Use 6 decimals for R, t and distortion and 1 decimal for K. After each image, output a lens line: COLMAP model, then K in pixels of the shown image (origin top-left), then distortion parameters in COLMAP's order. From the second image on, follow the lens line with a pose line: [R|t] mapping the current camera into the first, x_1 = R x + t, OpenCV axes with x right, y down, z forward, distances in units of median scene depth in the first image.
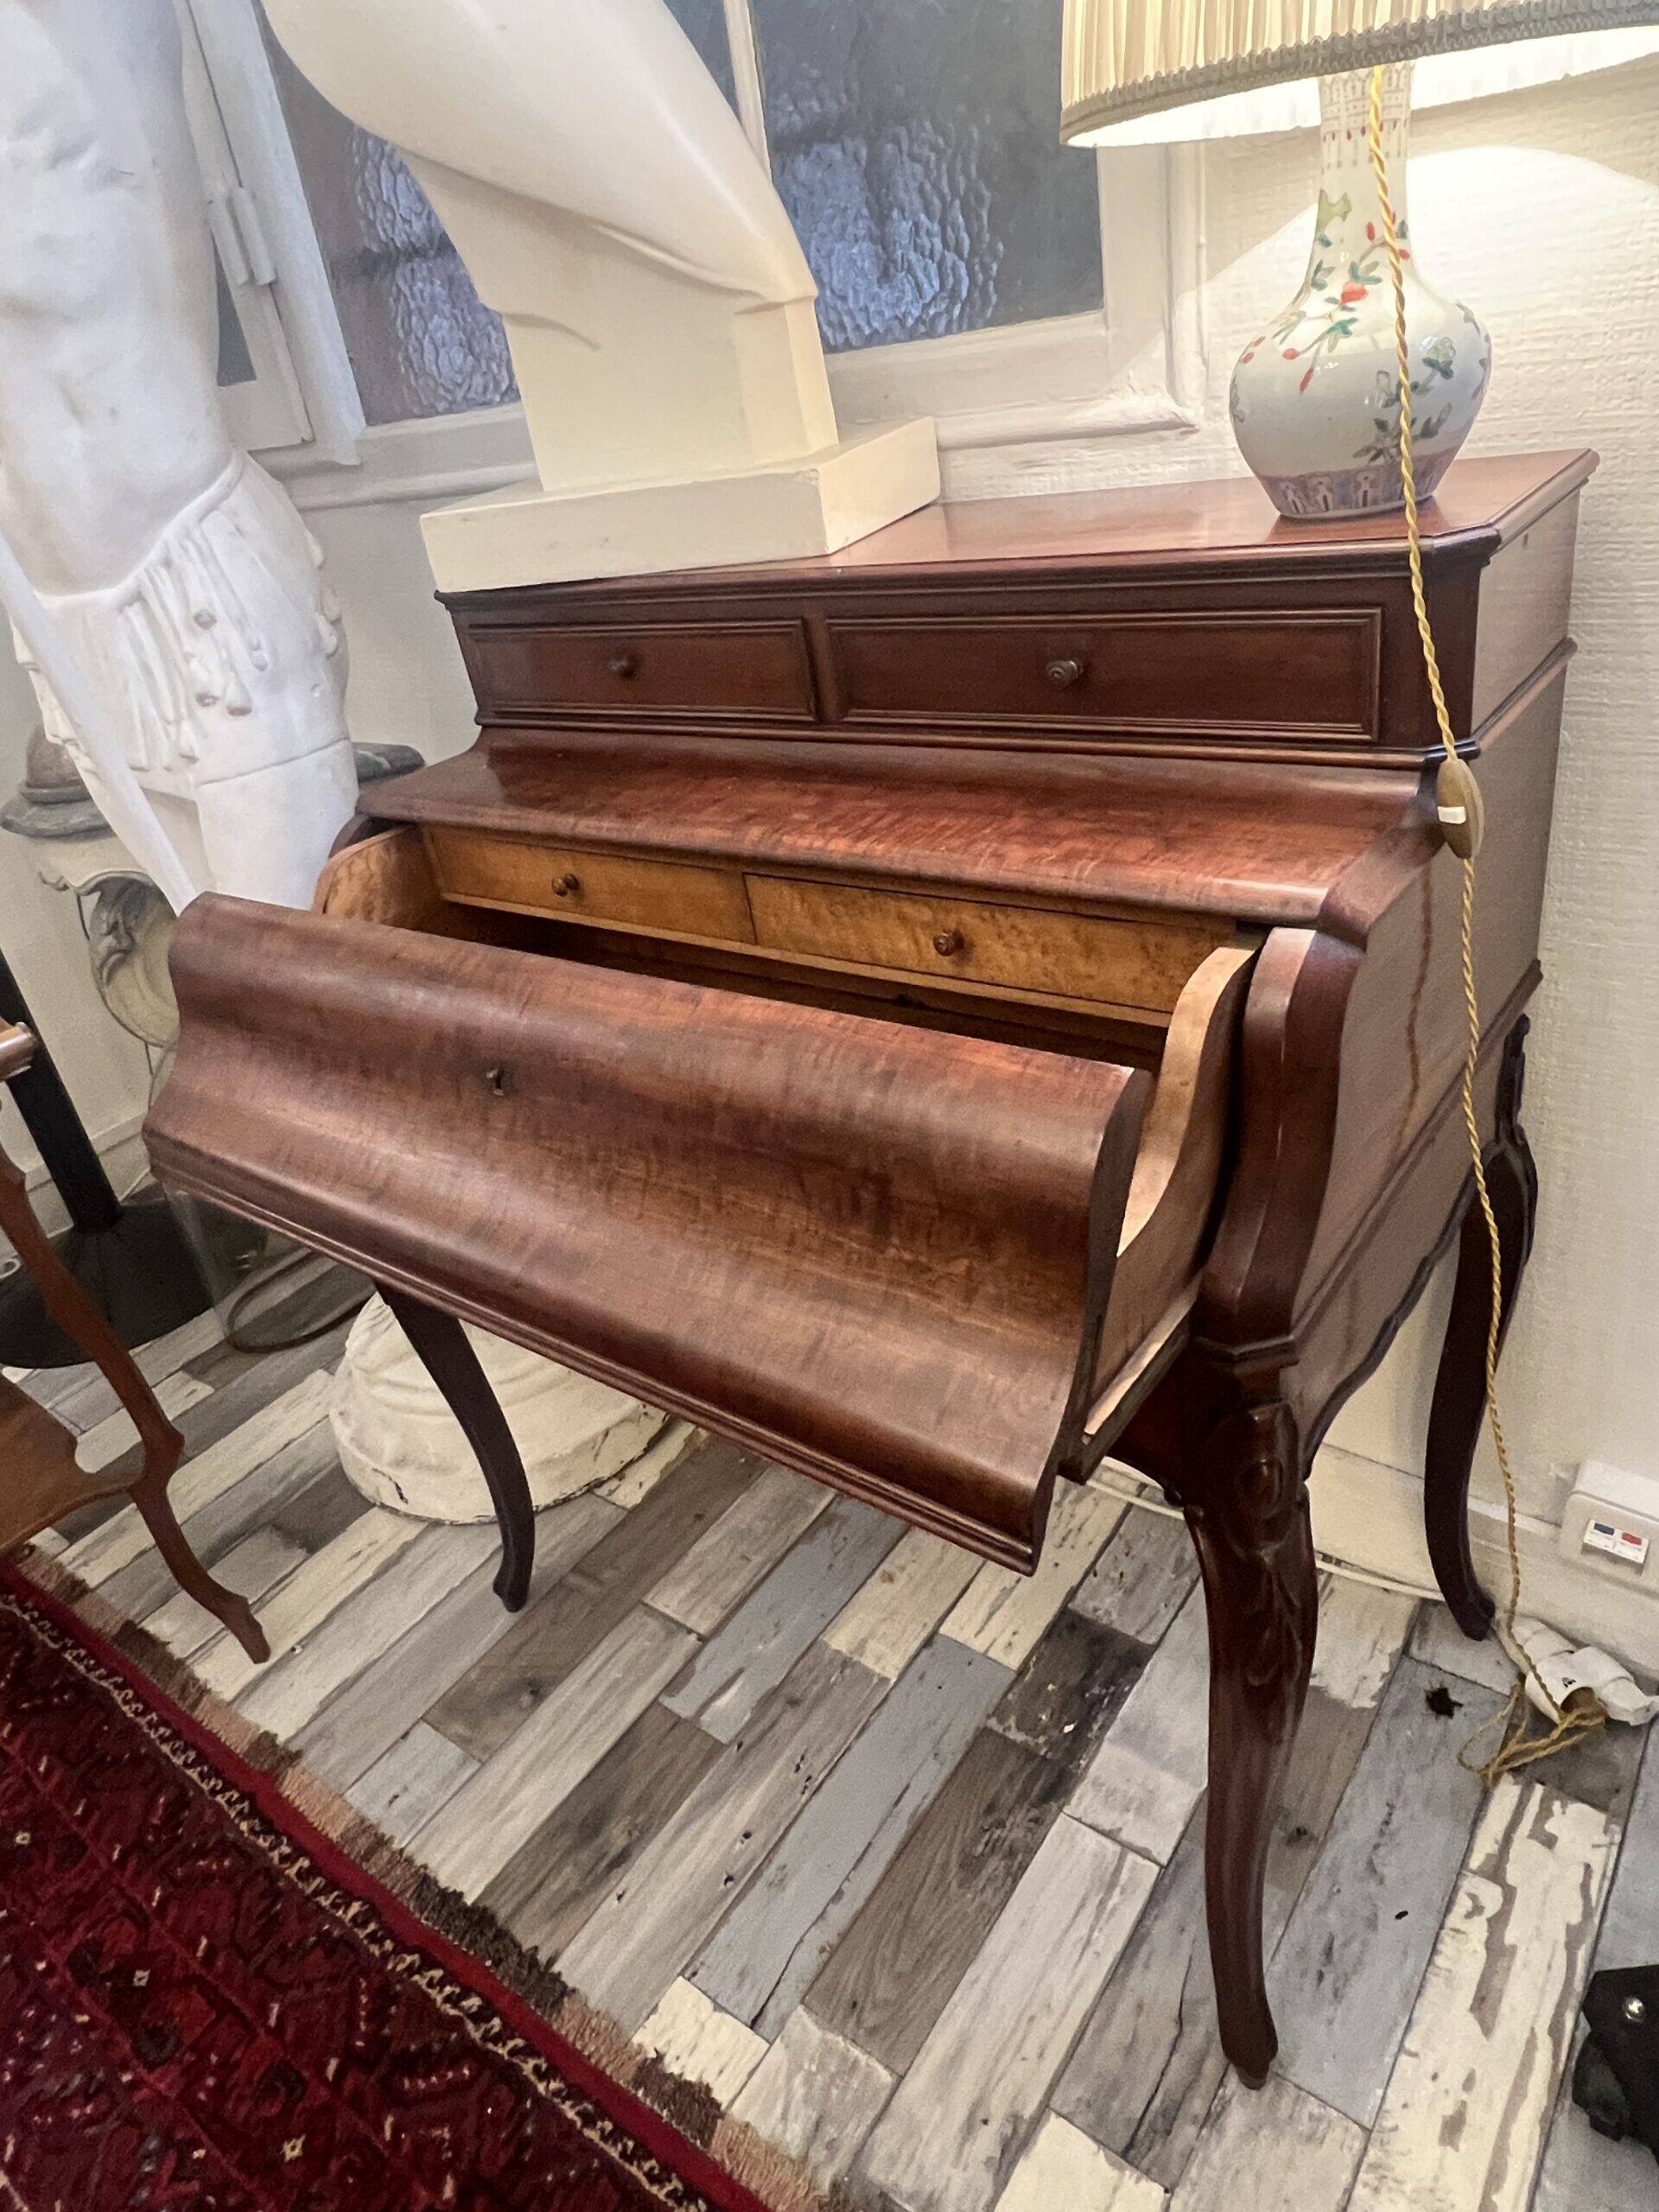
lens RADIAL K [[1369.2, 0, 826.6], [0, 1369.2, 1073.5], [0, 0, 1]] dist [-0.003033, 0.001625]
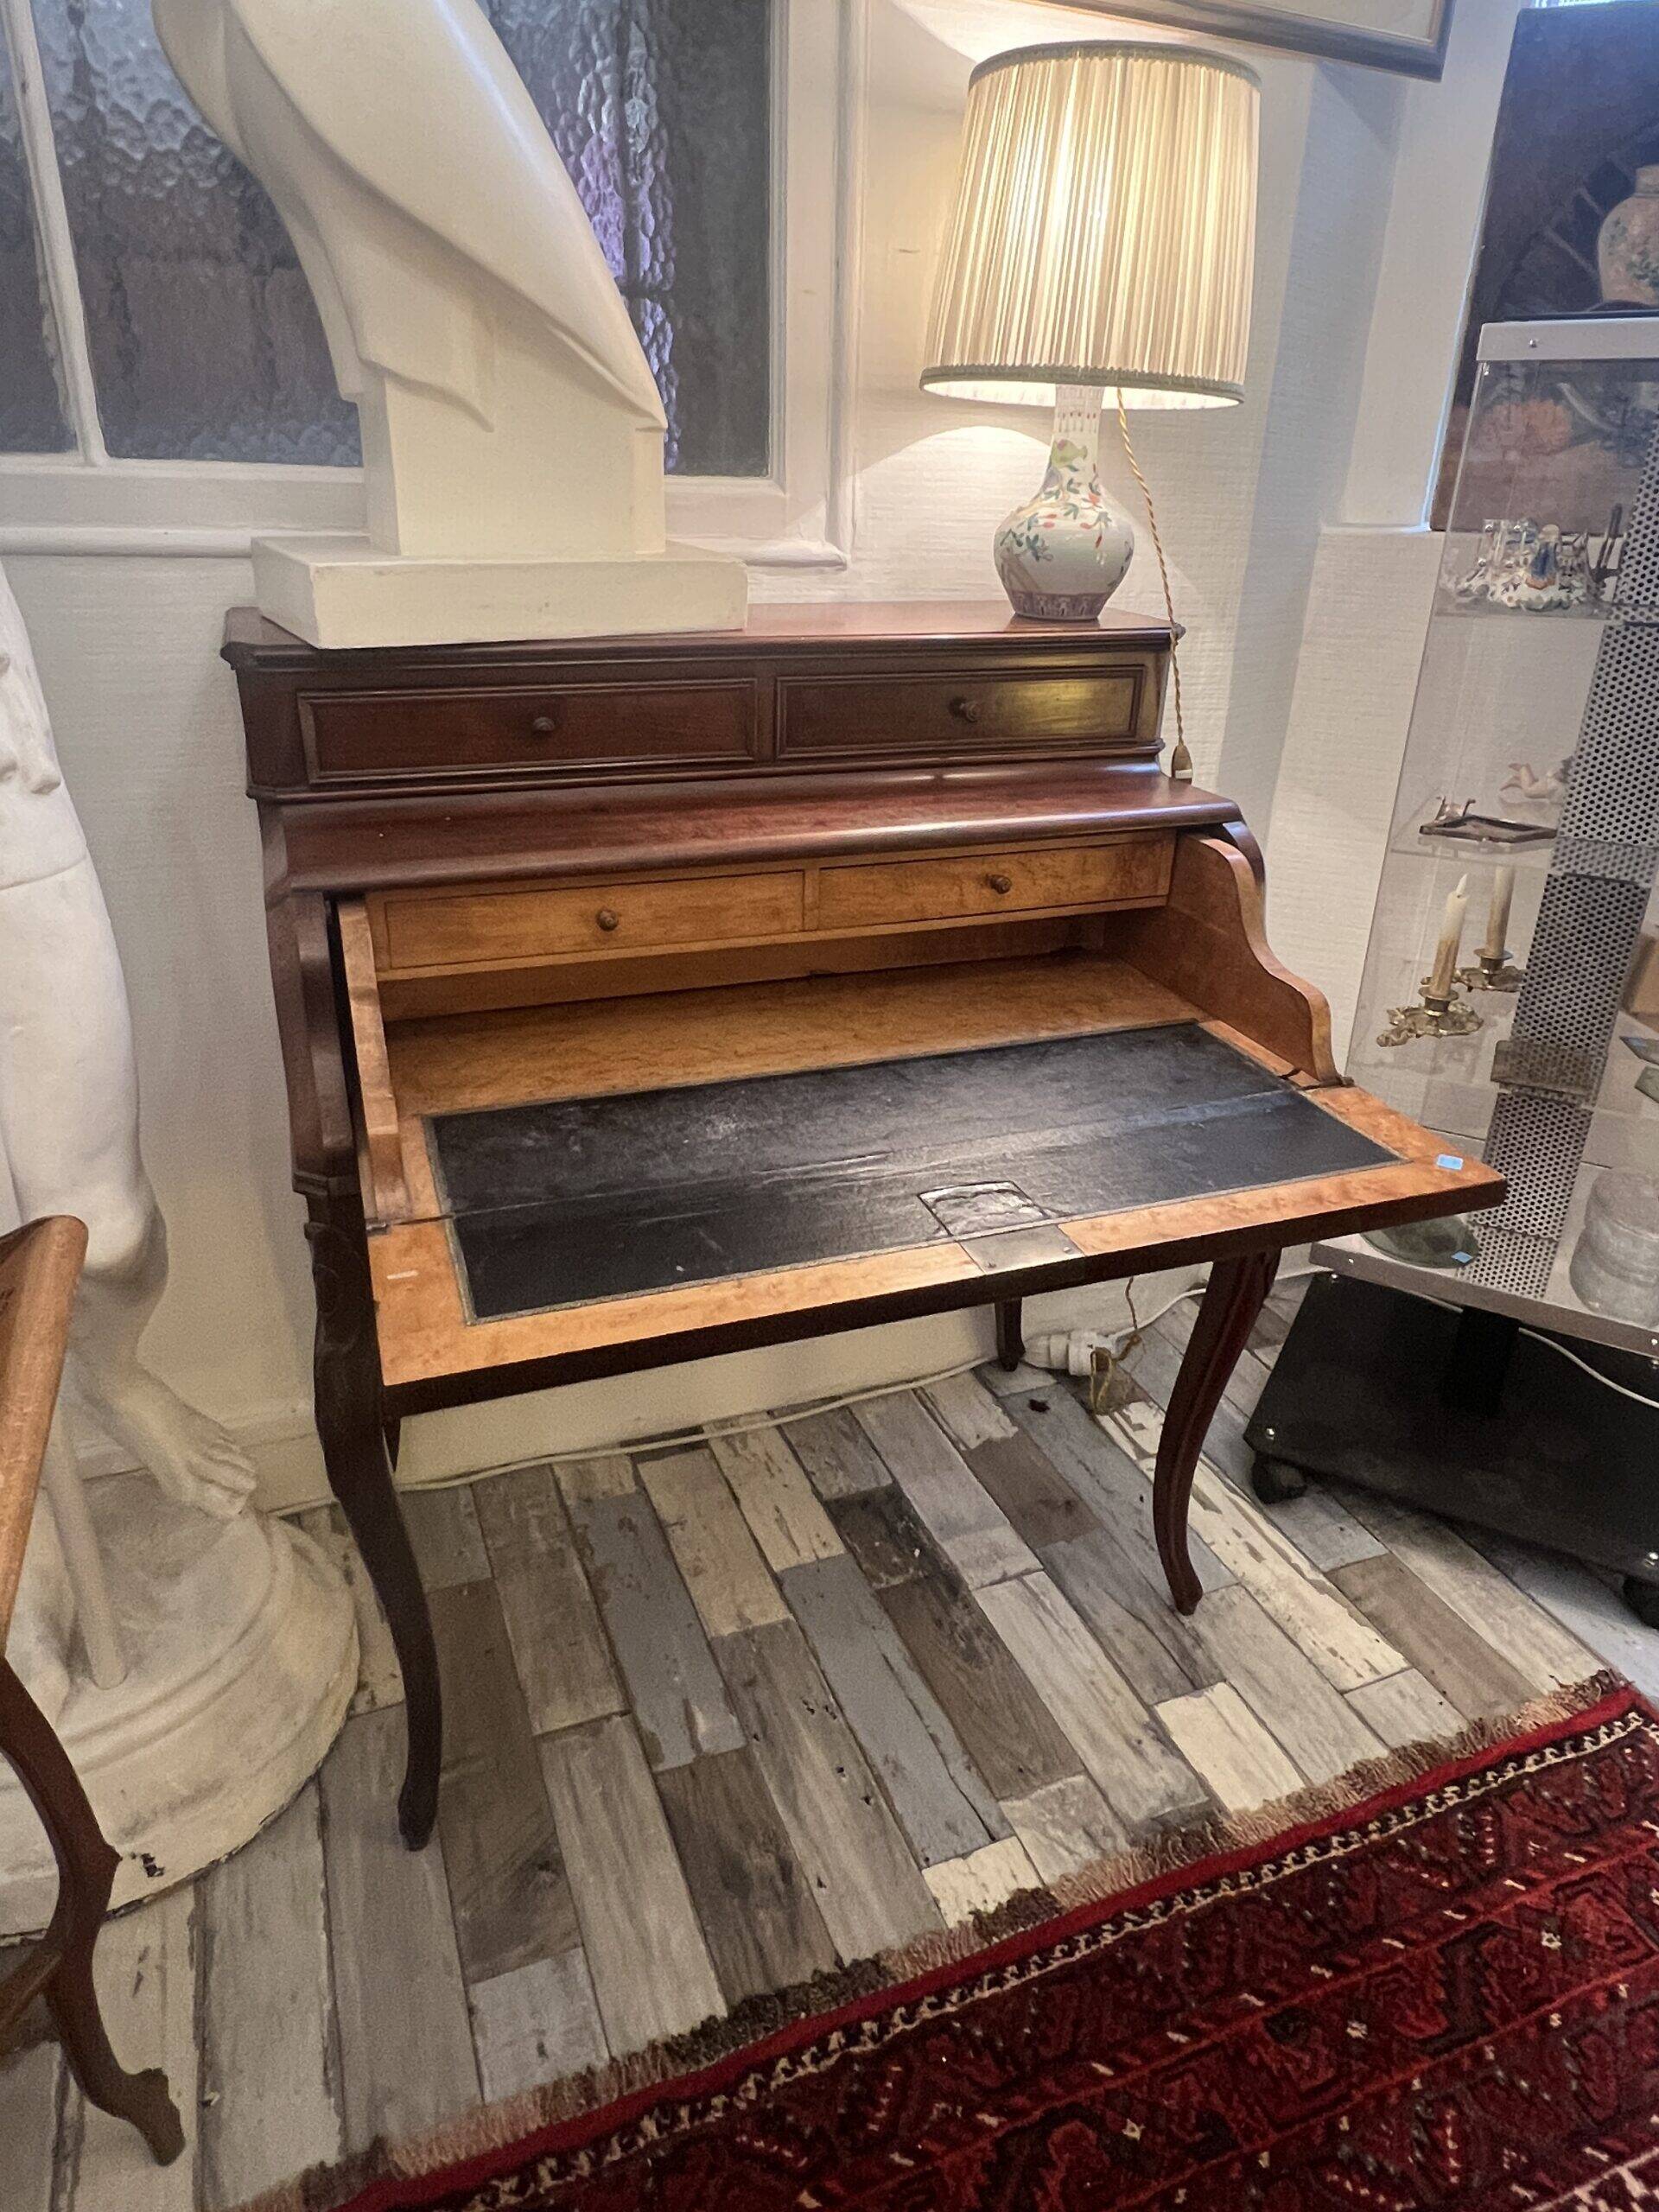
lens RADIAL K [[1371.1, 0, 825.2], [0, 1371.1, 1075.7], [0, 0, 1]] dist [-0.003959, 0.002610]
pose [[0.509992, -0.195025, 0.837779, -0.950073], [0.311863, 0.949614, 0.031215, -0.005041], [-0.801654, 0.245353, 0.545116, 0.307389]]
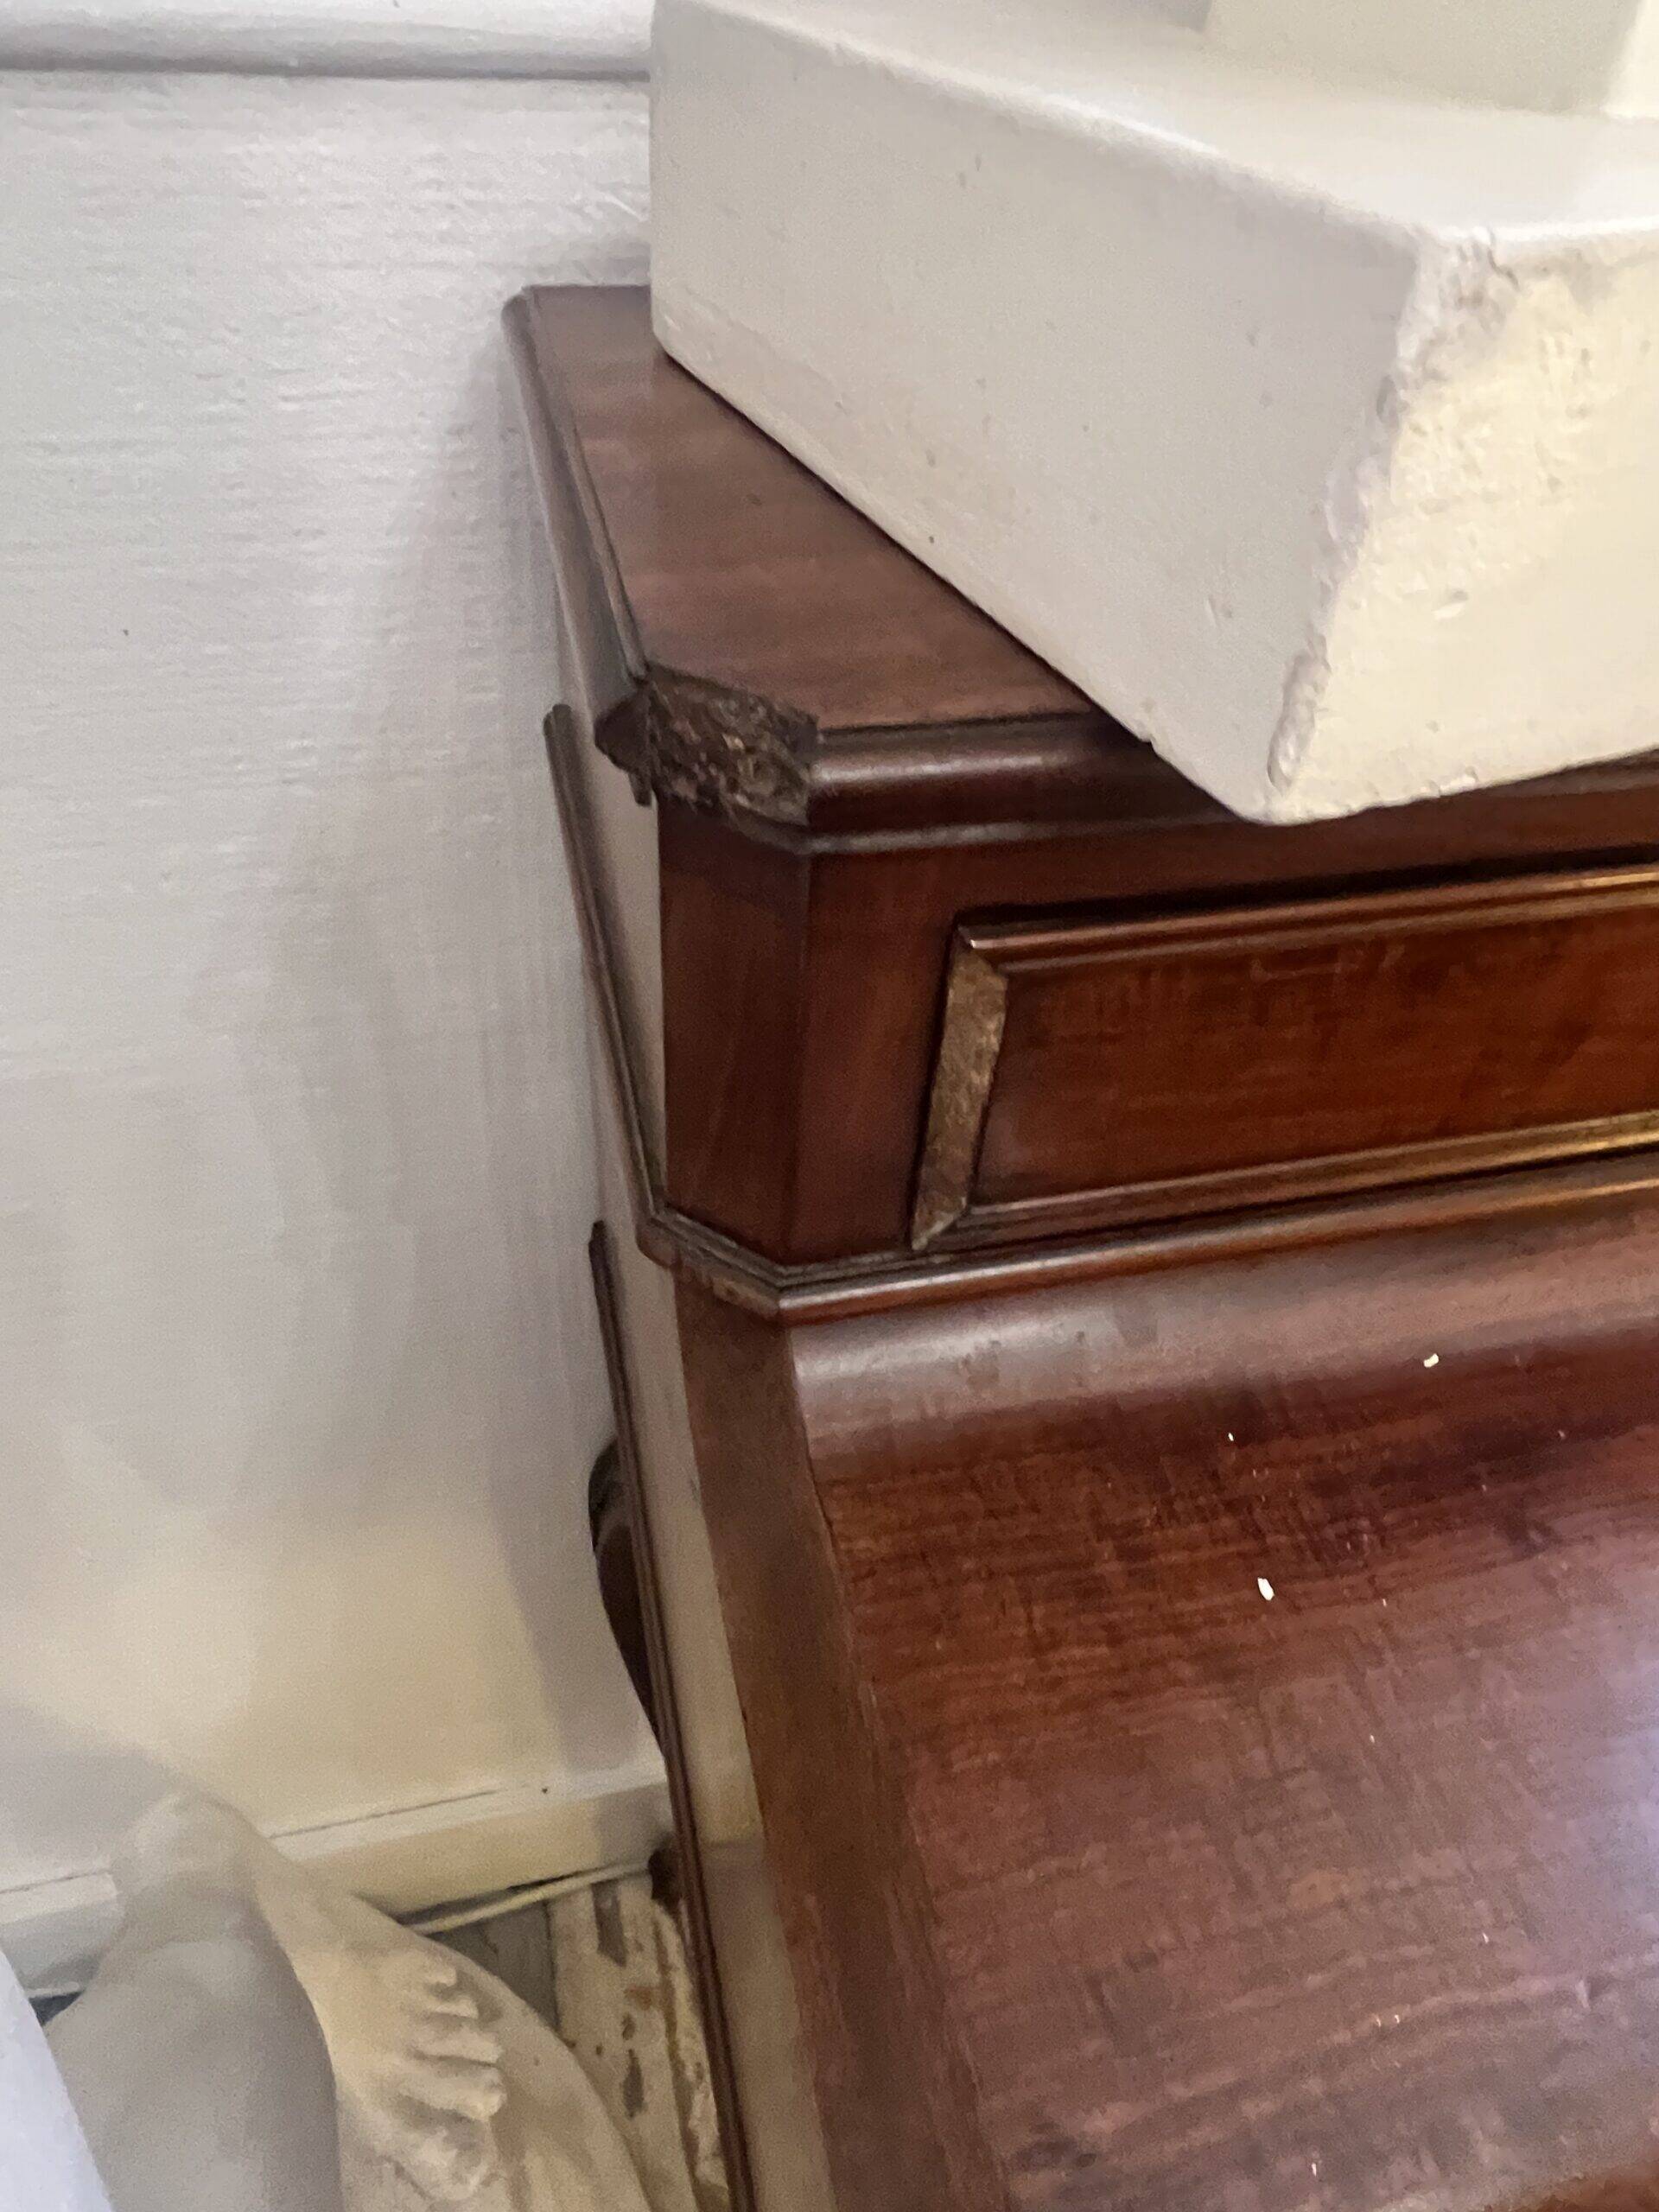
lens RADIAL K [[1372.6, 0, 807.2], [0, 1372.6, 1068.4], [0, 0, 1]] dist [-0.004425, 0.002944]
pose [[0.612784, -0.357741, 0.704640, -0.427909], [0.239944, 0.933799, 0.265418, -0.383614], [-0.752943, 0.006430, 0.658054, 0.959681]]
